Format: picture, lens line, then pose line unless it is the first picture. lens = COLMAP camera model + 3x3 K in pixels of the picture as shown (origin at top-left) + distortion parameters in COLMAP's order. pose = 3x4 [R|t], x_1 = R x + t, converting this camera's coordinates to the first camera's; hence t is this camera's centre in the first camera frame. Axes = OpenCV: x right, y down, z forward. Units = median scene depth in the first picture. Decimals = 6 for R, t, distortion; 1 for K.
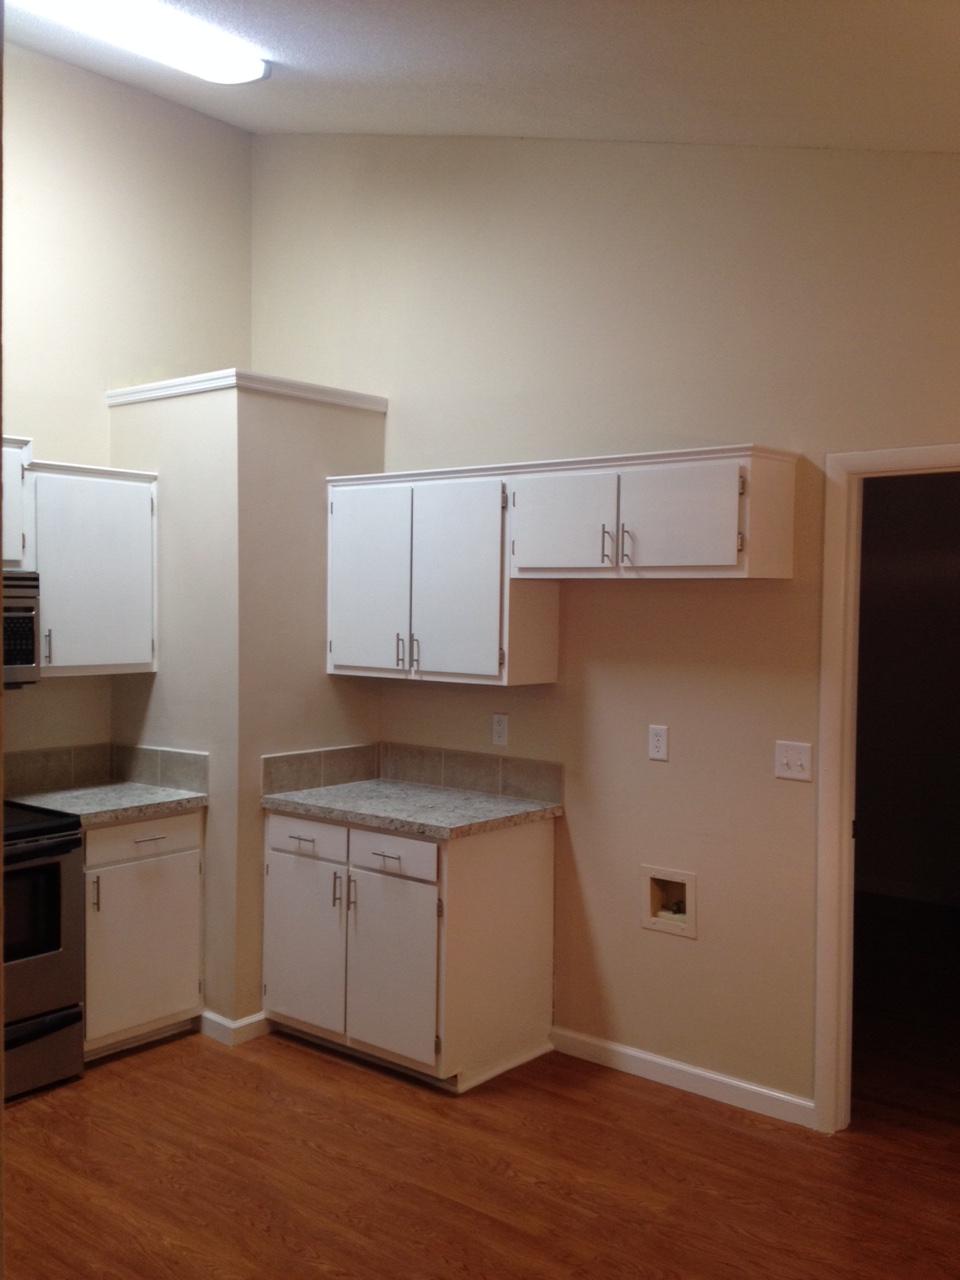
lens RADIAL K [[1201.4, 0, 482.8], [0, 1201.4, 648.2], [0, 0, 1]] dist [0.206086, -0.481664]
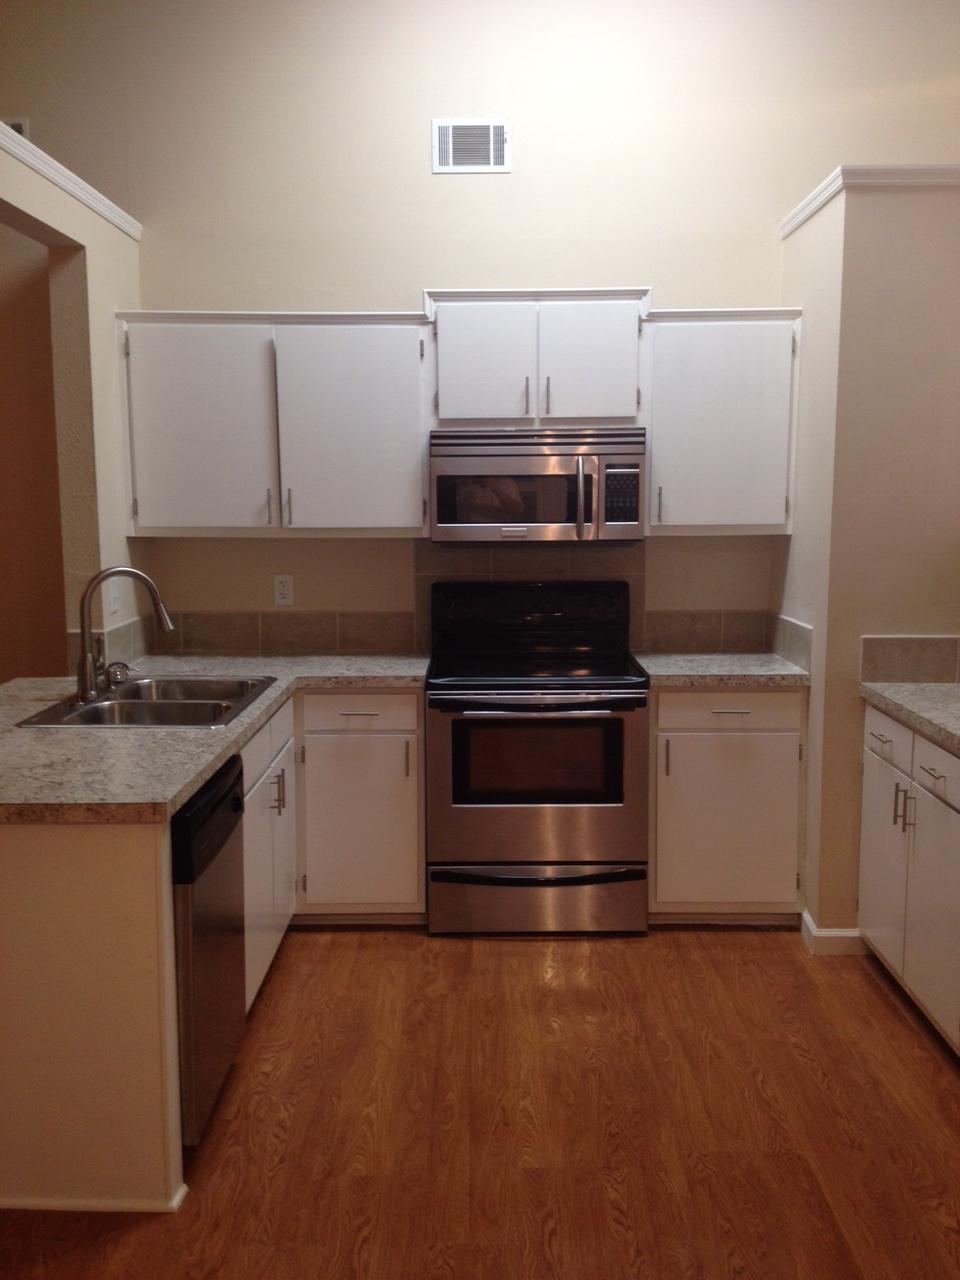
lens RADIAL K [[1201.4, 0, 482.8], [0, 1201.4, 648.2], [0, 0, 1]] dist [0.206086, -0.481664]
pose [[0.636655, 0.093232, -0.765493, 0.318929], [-0.020596, 0.994366, 0.103977, 0.015793], [0.770874, -0.050431, 0.634988, 0.272497]]
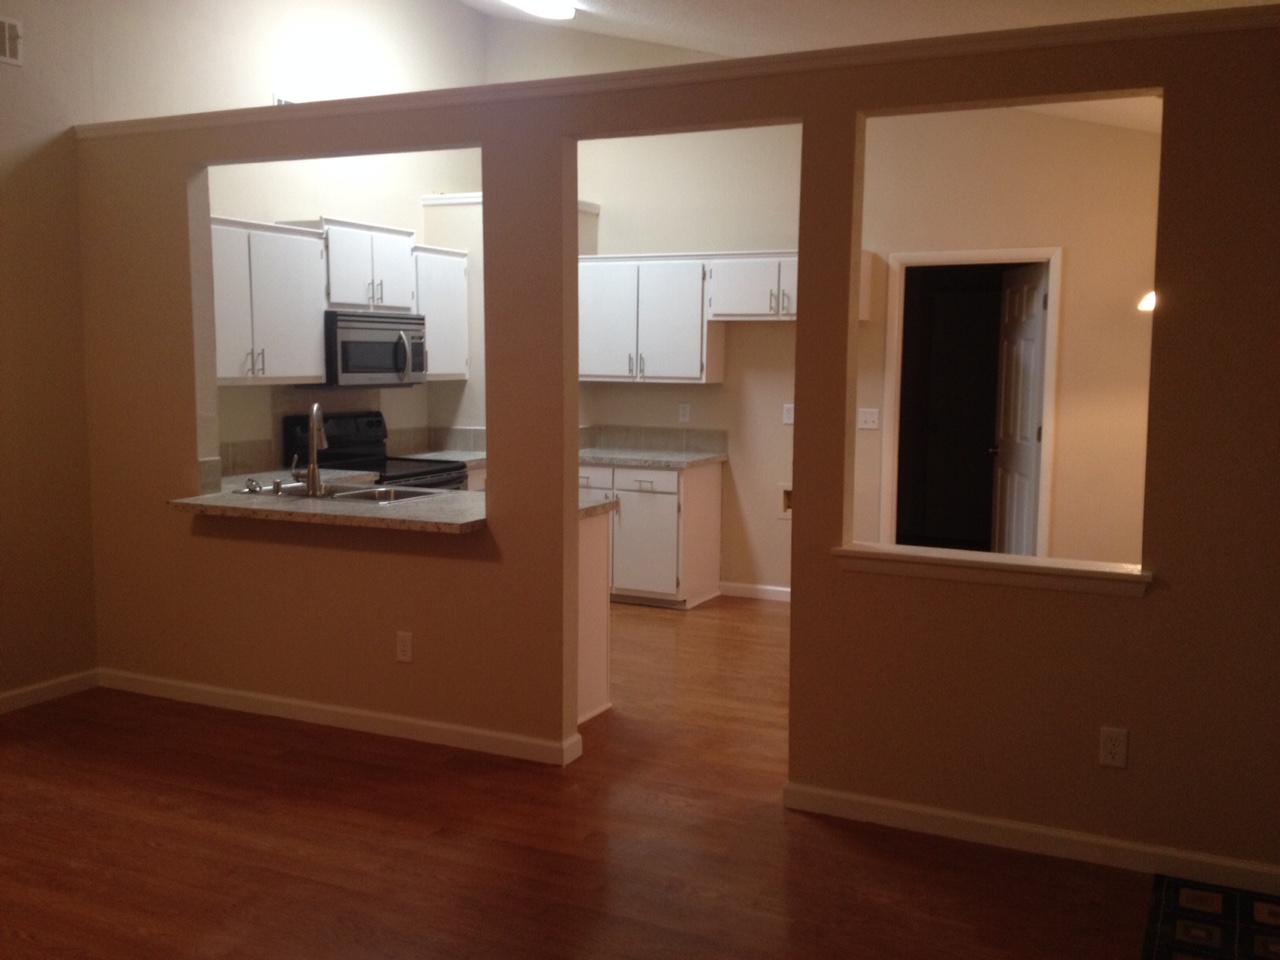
lens RADIAL K [[1201.4, 0, 648.8], [0, 1201.4, 479.8], [0, 0, 1]] dist [0.206086, -0.481664]
pose [[0.969654, -0.026648, 0.243023, -0.473519], [0.010120, 0.997565, 0.069006, 0.048500], [-0.244270, -0.064452, 0.967563, -0.649950]]
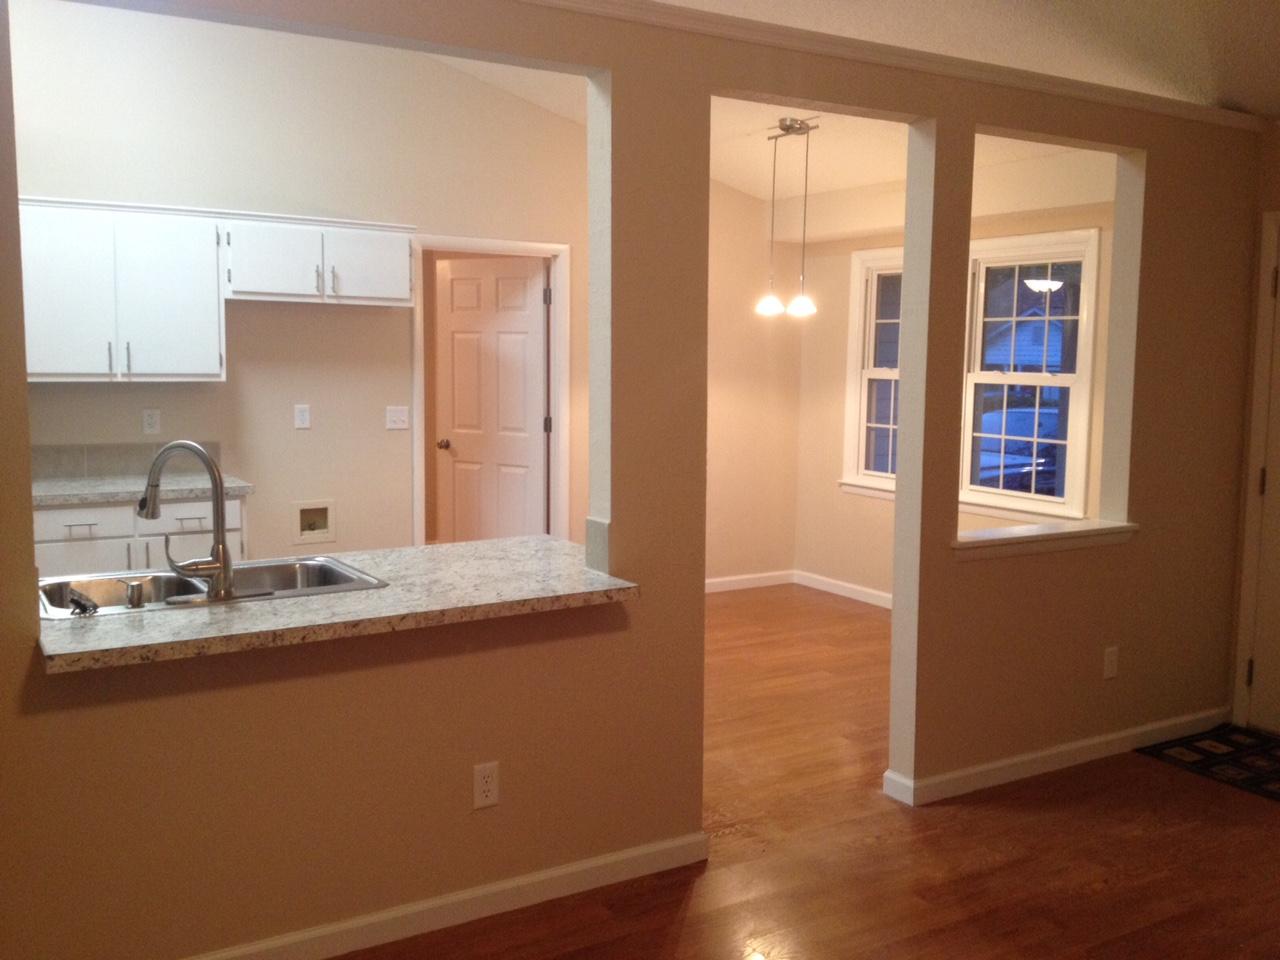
lens RADIAL K [[1201.4, 0, 648.8], [0, 1201.4, 479.8], [0, 0, 1]] dist [0.206086, -0.481664]
pose [[0.304409, -0.111188, 0.946030, -1.097428], [0.026884, 0.993771, 0.108149, 0.005750], [-0.952162, -0.007488, 0.305502, 0.147056]]
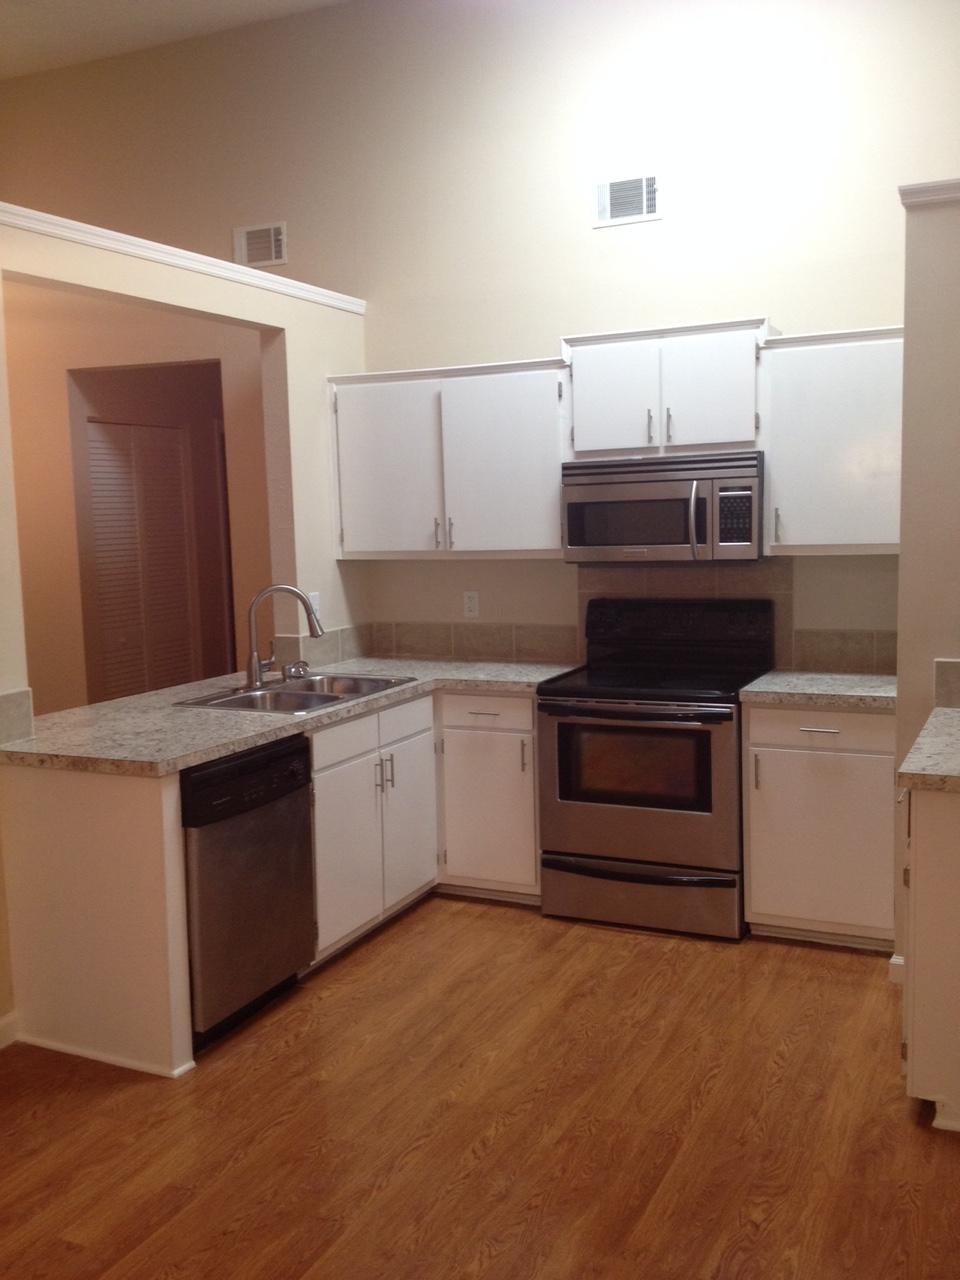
lens RADIAL K [[1201.4, 0, 482.8], [0, 1201.4, 648.2], [0, 0, 1]] dist [0.206086, -0.481664]
pose [[0.249949, 0.098308, -0.963255, 0.572855], [-0.007456, 0.994998, 0.099613, 0.001660], [0.968230, -0.017716, 0.249432, 0.527174]]
